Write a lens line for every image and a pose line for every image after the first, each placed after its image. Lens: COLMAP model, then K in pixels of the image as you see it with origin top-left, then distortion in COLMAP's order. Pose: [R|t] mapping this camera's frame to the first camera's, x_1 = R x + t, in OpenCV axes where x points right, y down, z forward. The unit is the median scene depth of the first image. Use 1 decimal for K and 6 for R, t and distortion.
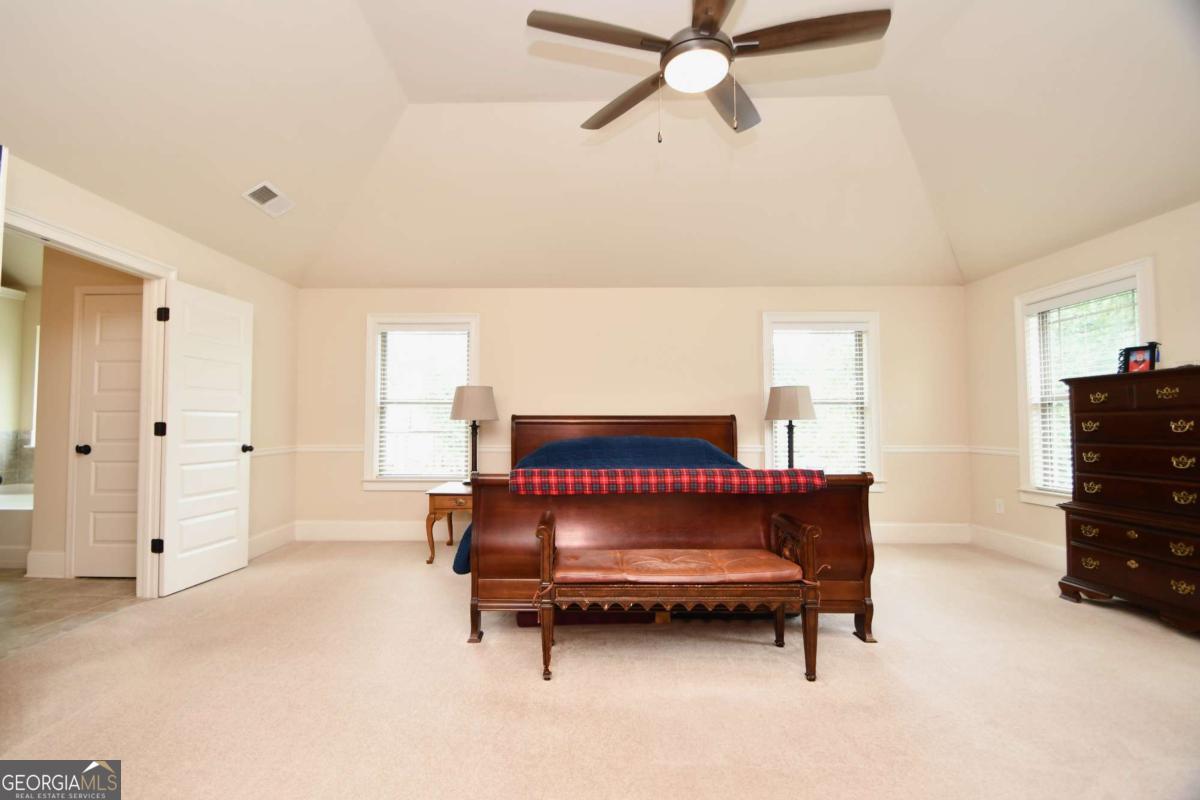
lens RADIAL K [[572.3, 0, 624.4], [0, 572.3, 401.0], [0, 0, 1]] dist [0.001216, -0.008942]
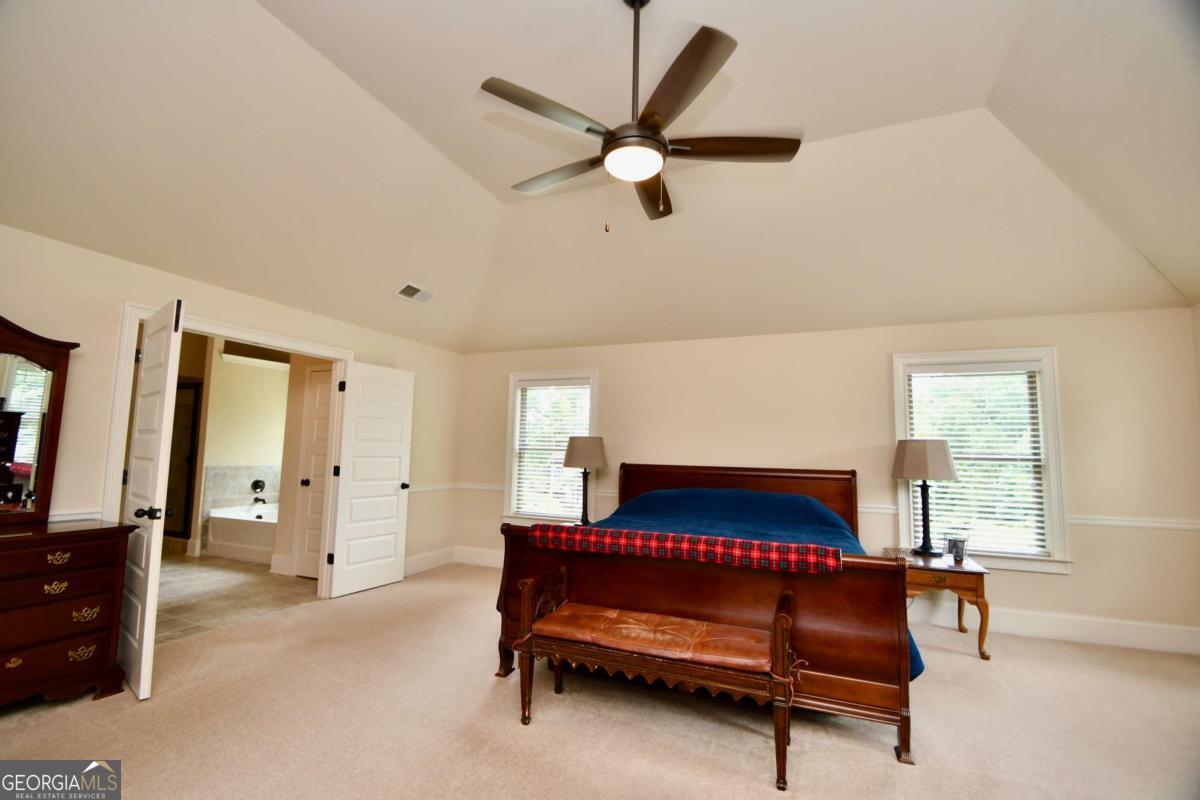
lens RADIAL K [[560.7, 0, 587.9], [0, 560.7, 399.1], [0, 0, 1]] dist [0.005829, -0.012564]
pose [[0.911566, -0.017015, -0.410803, 0.226043], [-0.010879, 0.997795, -0.065467, -0.032996], [0.411011, 0.064146, 0.909371, 0.020287]]
